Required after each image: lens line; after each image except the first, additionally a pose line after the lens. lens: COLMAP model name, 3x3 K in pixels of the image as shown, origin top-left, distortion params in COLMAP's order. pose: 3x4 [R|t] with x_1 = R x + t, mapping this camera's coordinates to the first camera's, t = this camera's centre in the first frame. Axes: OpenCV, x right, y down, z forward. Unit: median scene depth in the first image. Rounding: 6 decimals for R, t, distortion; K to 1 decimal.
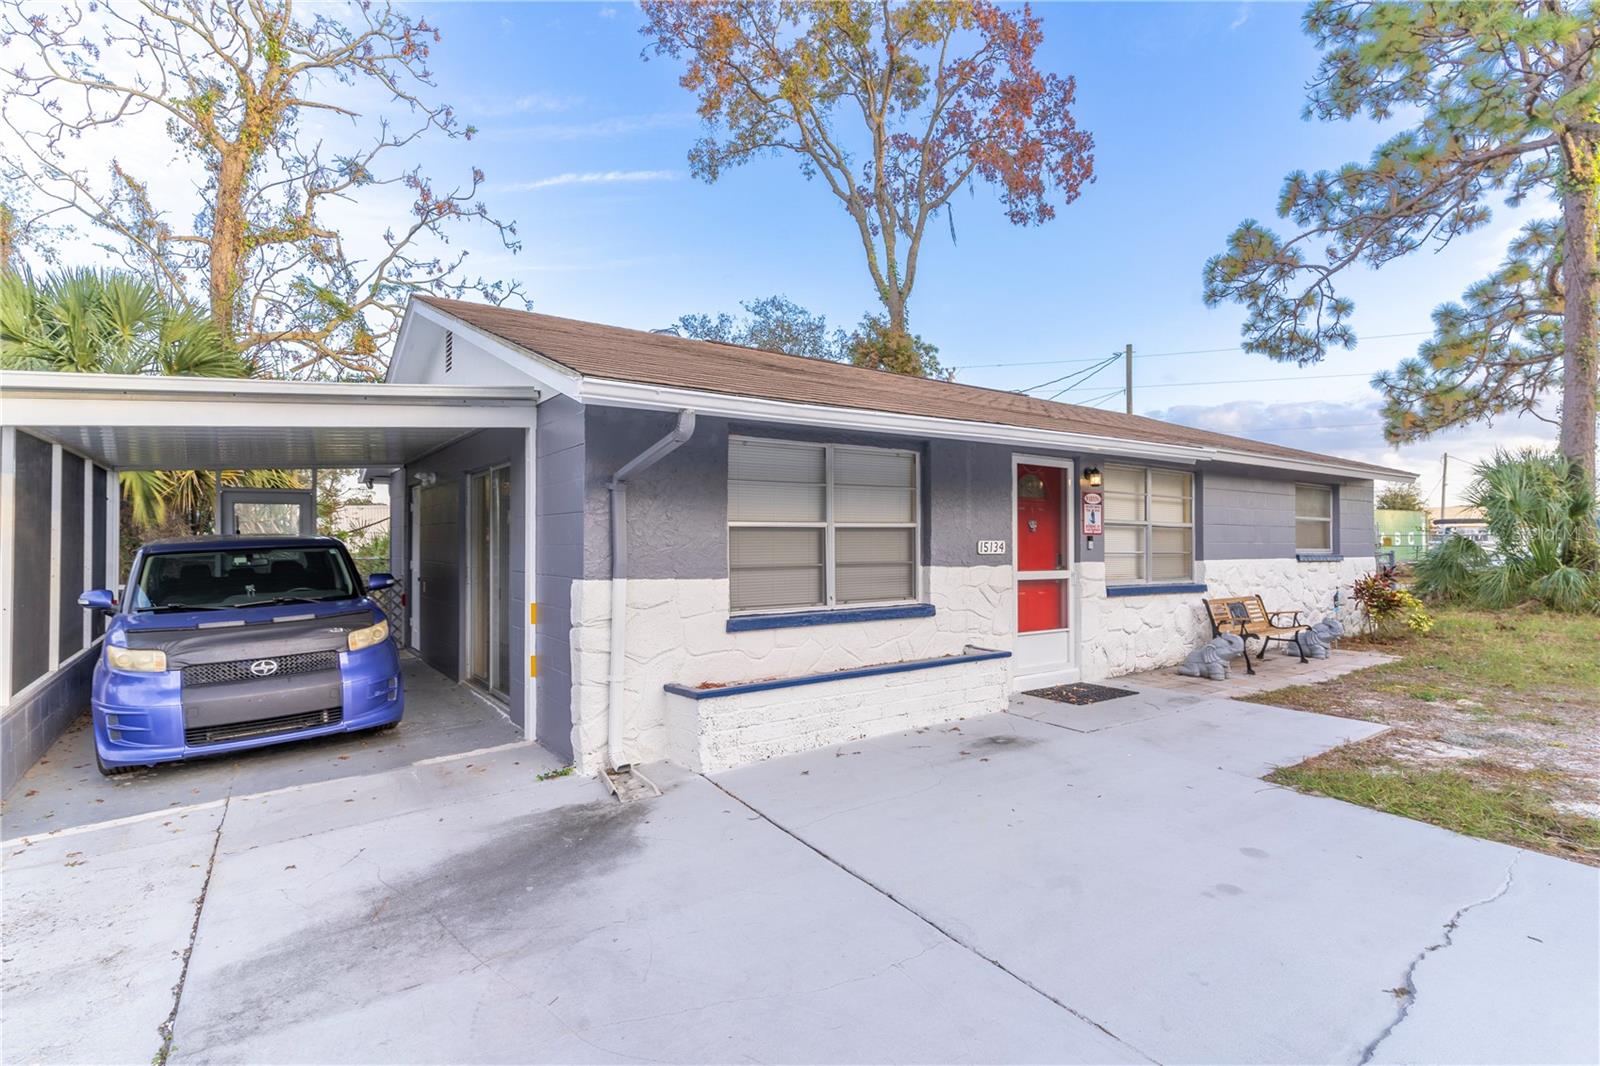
lens RADIAL K [[777.0, 0, 783.8], [0, 777.0, 534.0], [0, 0, 1]] dist [0.003684, -0.000395]
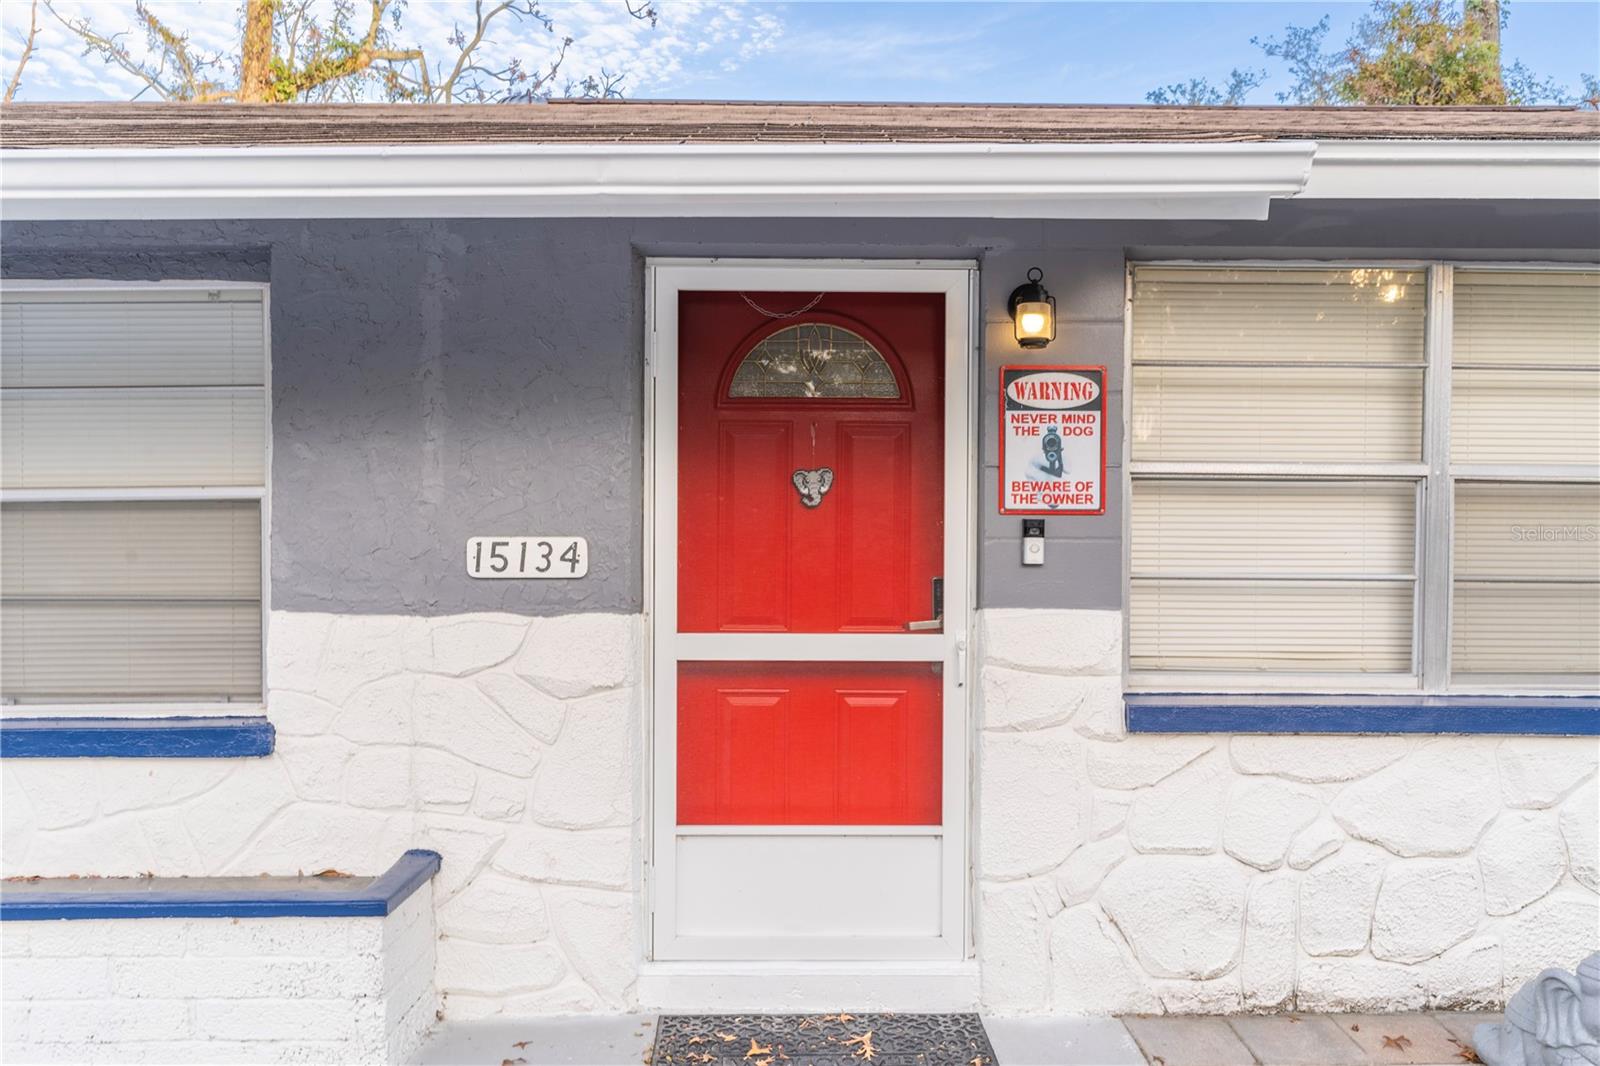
lens RADIAL K [[1270.6, 0, 807.7], [0, 1270.6, 540.1], [0, 0, 1]] dist [-0.004341, -0.001889]
pose [[0.830117, 0.010369, -0.557493, 0.355666], [0.006093, 0.999599, 0.027665, -0.002072], [0.557556, -0.026363, 0.829721, 0.338317]]
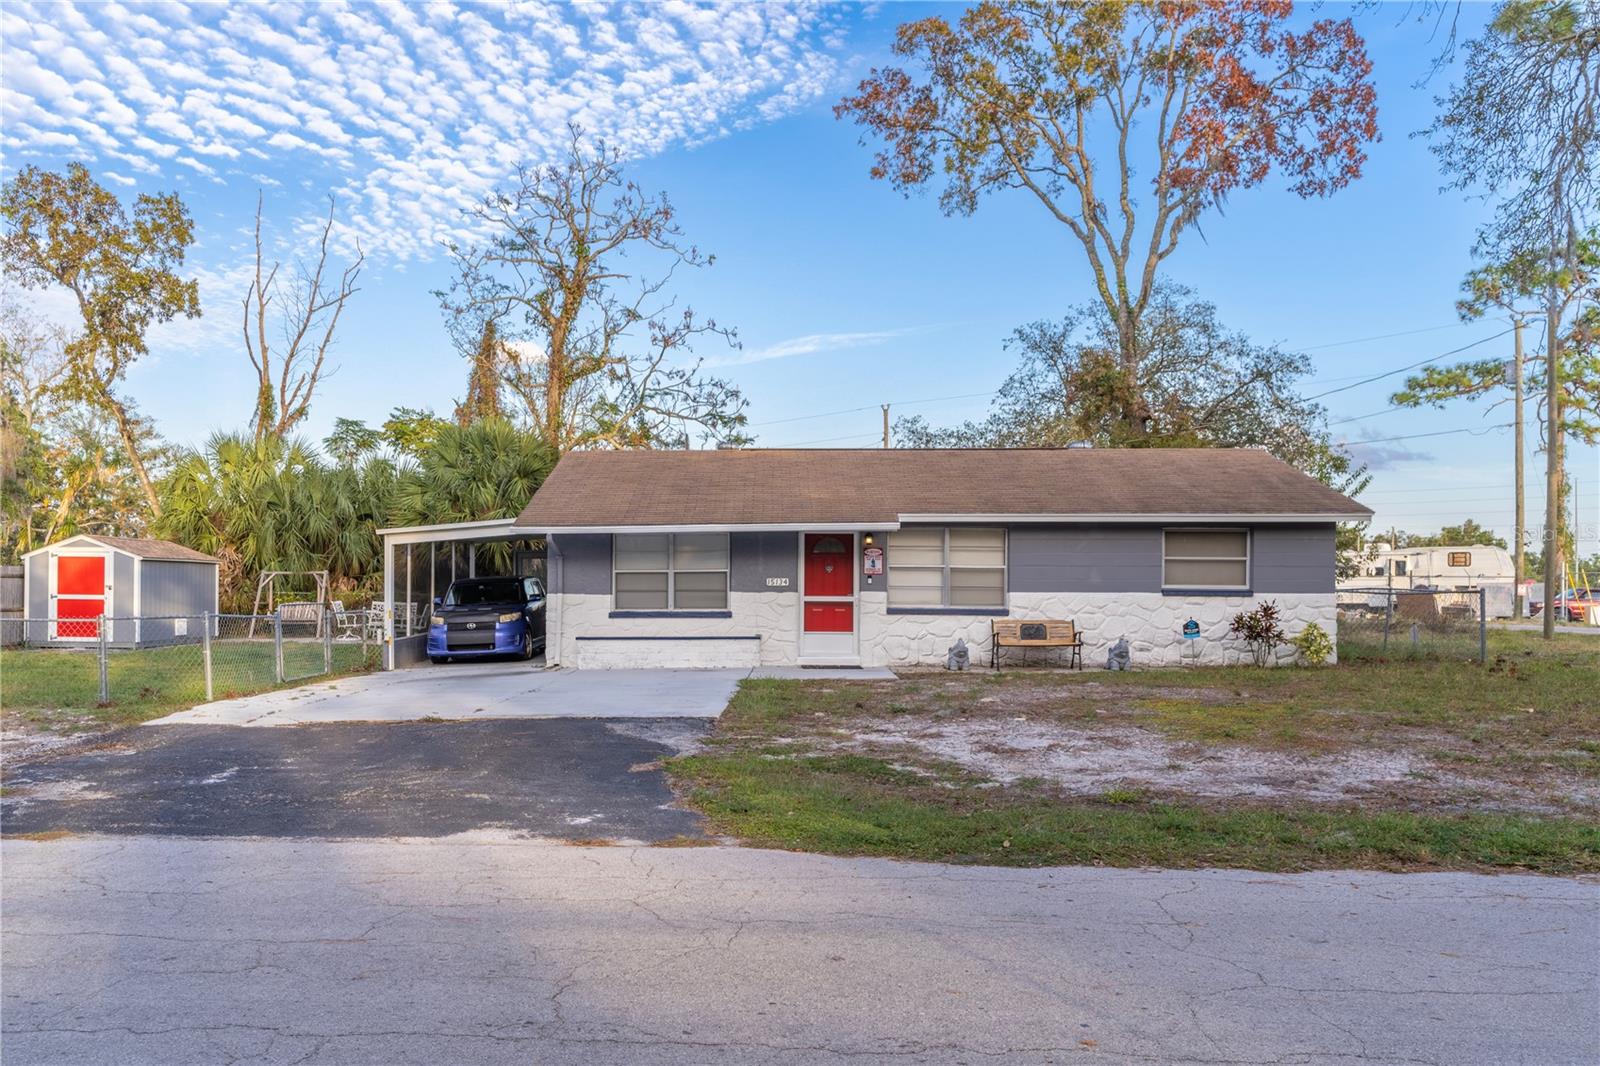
lens RADIAL K [[1233.1, 0, 696.0], [0, 1233.1, 592.8], [0, 0, 1]] dist [0.001456, 0.002432]
pose [[0.780108, 0.004120, -0.625632, 1.029292], [0.005016, 0.999905, 0.012840, 0.002199], [0.625625, -0.013155, 0.780013, -0.726849]]
